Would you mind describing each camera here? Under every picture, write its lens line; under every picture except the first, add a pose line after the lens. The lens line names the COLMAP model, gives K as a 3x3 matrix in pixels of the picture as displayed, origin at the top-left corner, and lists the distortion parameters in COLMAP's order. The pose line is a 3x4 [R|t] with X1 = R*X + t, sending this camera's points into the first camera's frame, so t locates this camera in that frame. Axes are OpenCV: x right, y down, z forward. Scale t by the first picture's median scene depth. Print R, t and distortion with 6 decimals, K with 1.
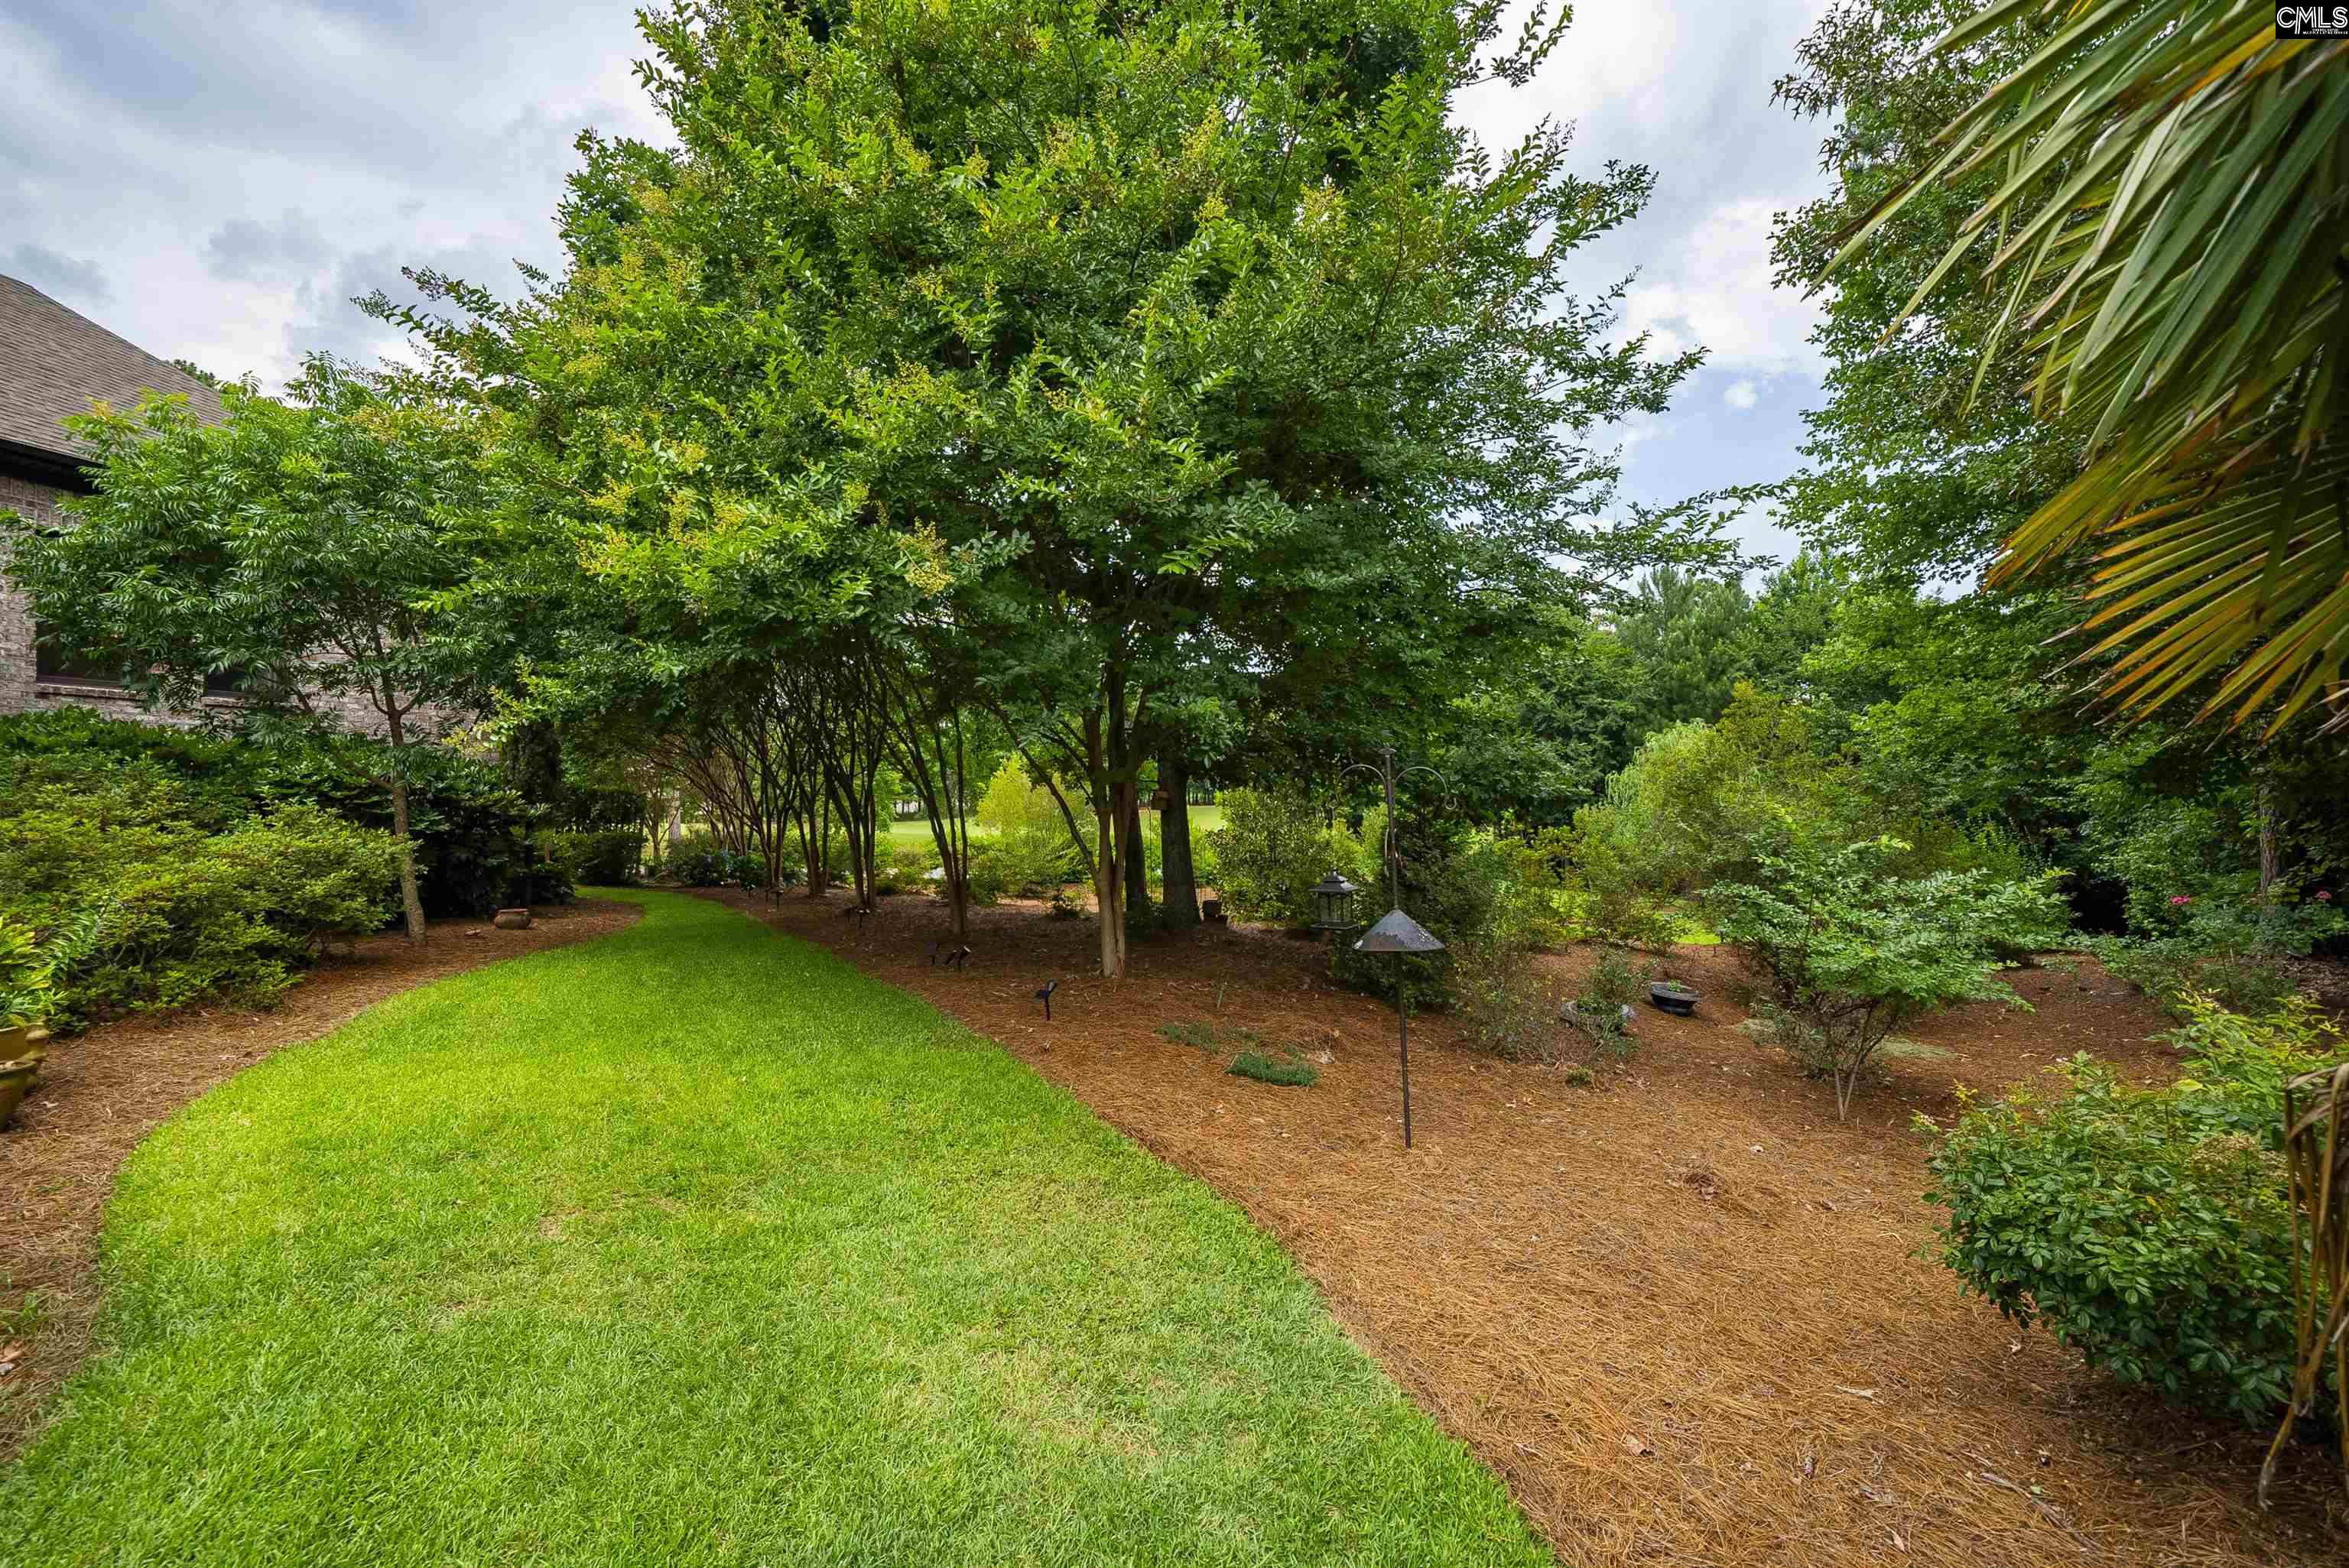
lens RADIAL K [[893.2, 0, 1166.6], [0, 893.2, 784.0], [0, 0, 1]] dist [-0.002827, -0.000251]
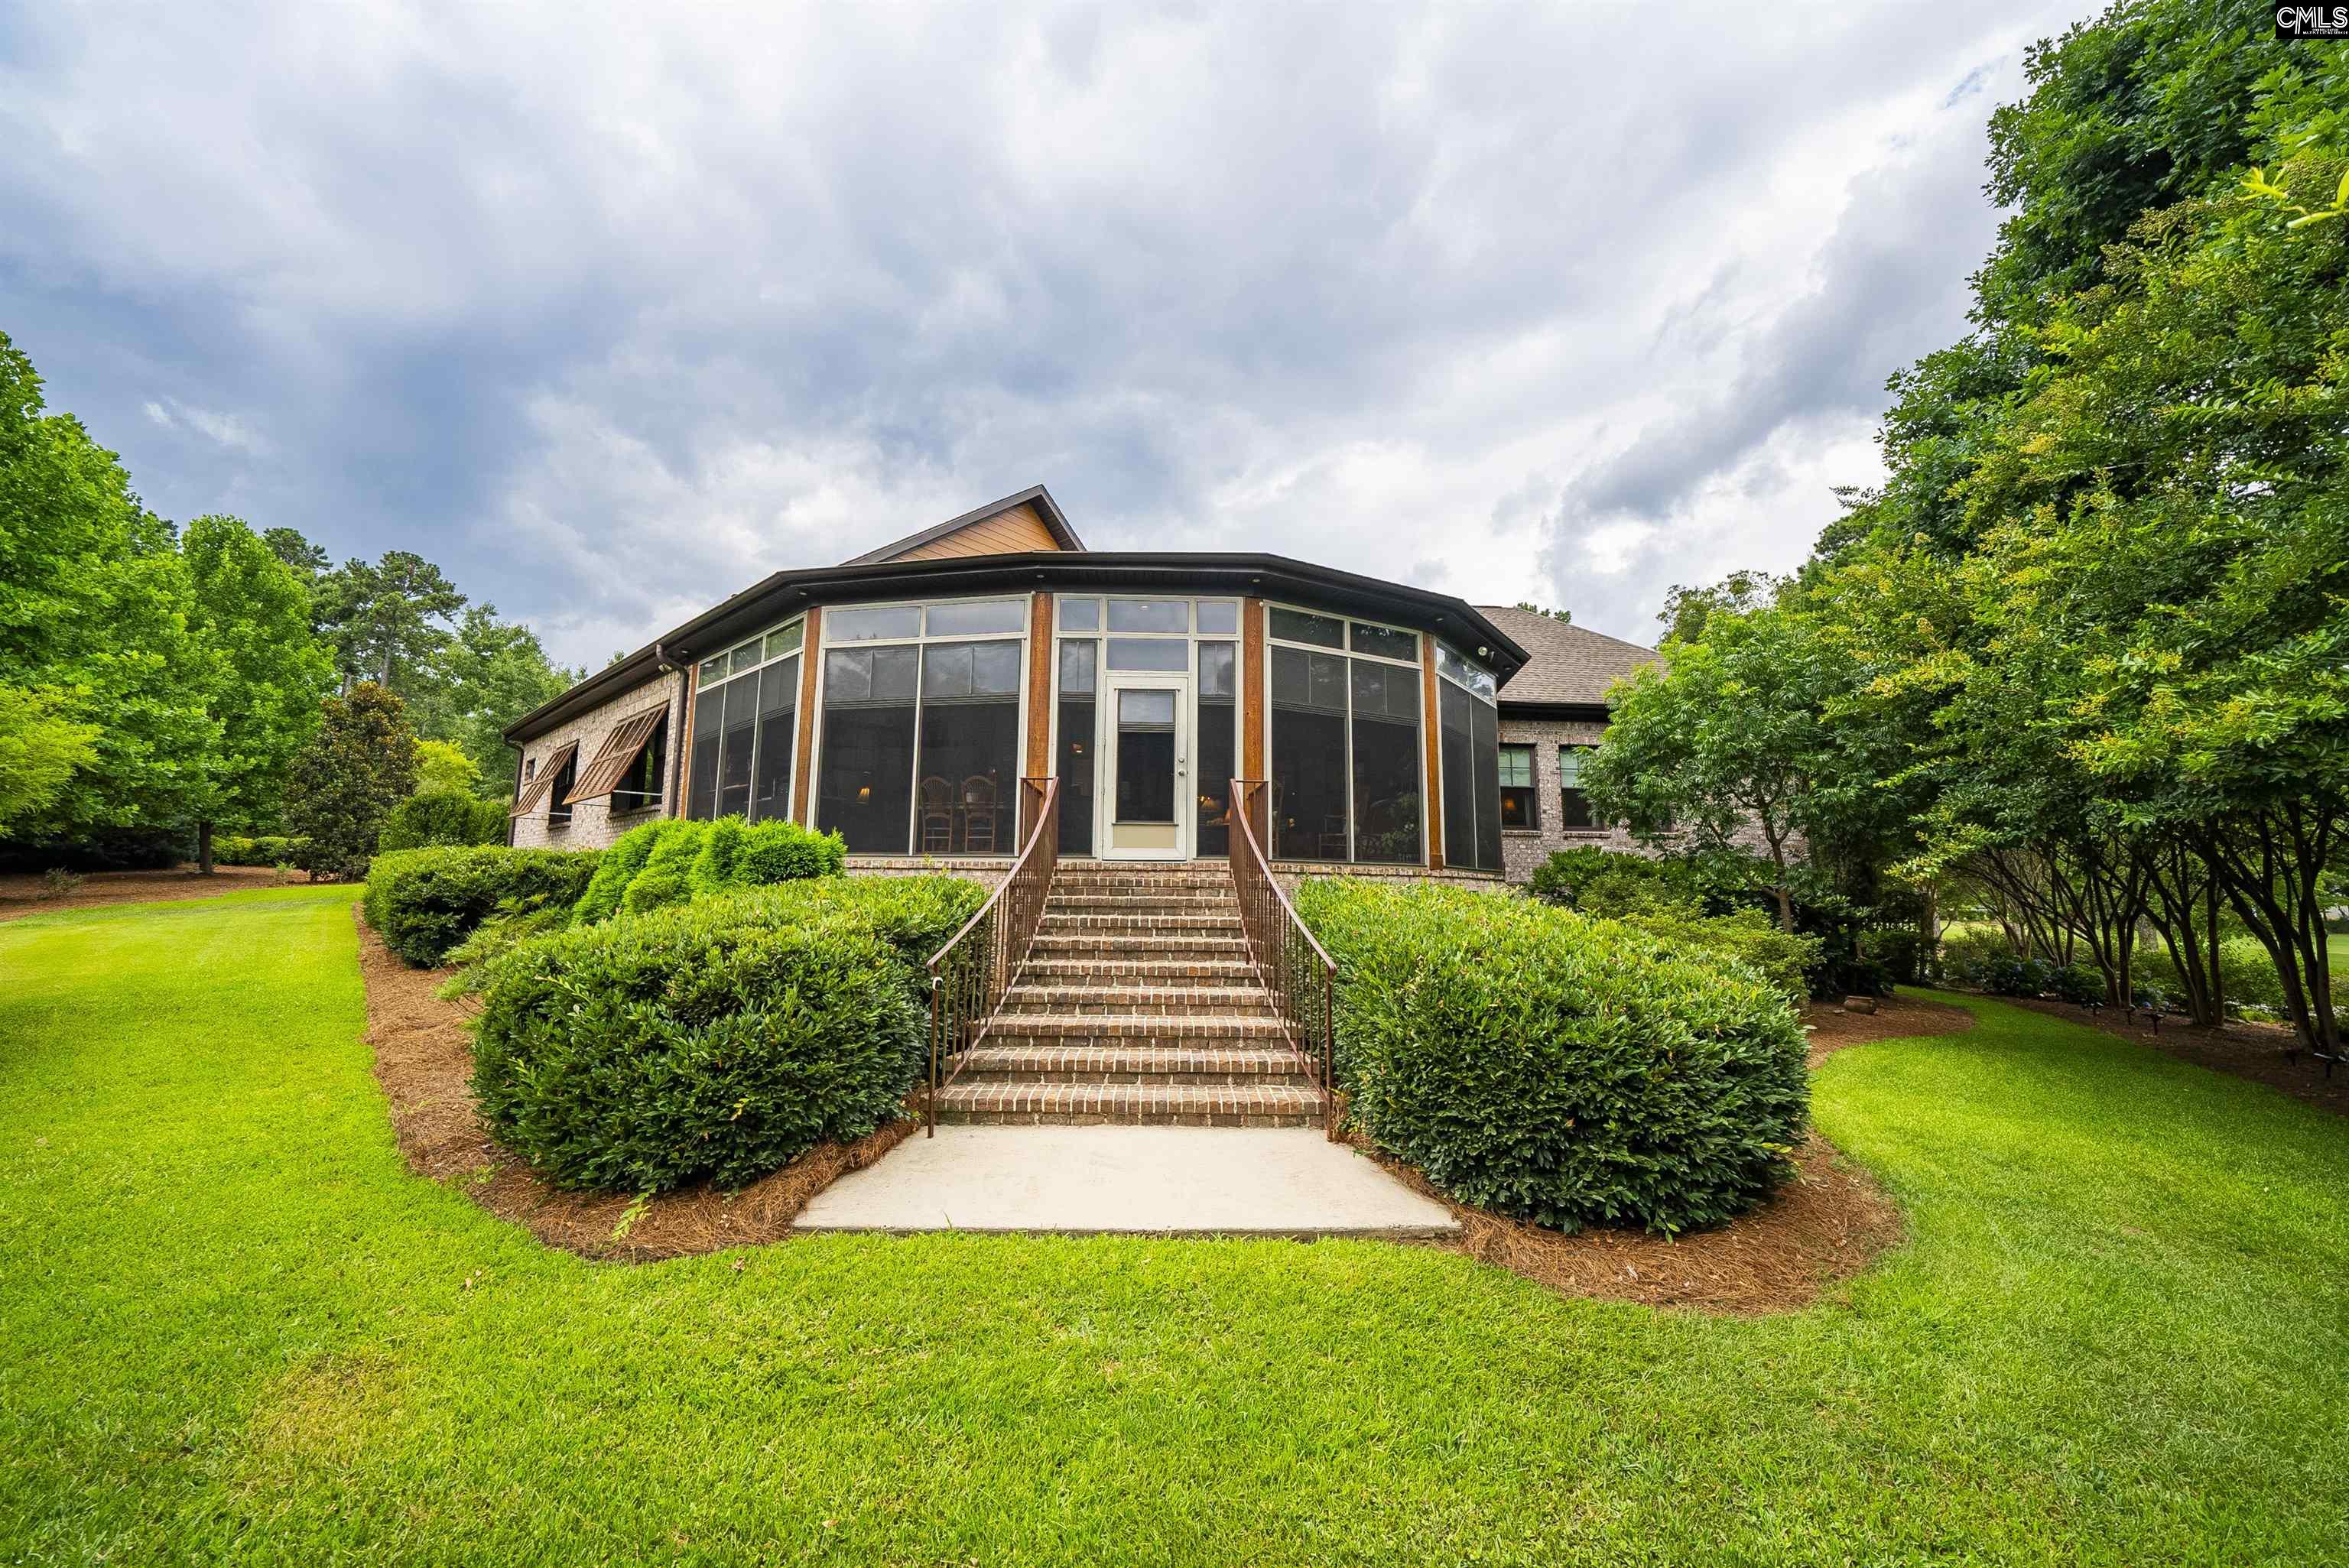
lens RADIAL K [[827.2, 0, 1153.3], [0, 827.2, 785.8], [0, 0, 1]] dist [-0.017296, 0.000036]
pose [[0.321378, -0.102194, -0.941421, 0.028436], [-0.000968, 0.994124, -0.108245, -0.025111], [0.946951, 0.035698, 0.319390, -0.301708]]
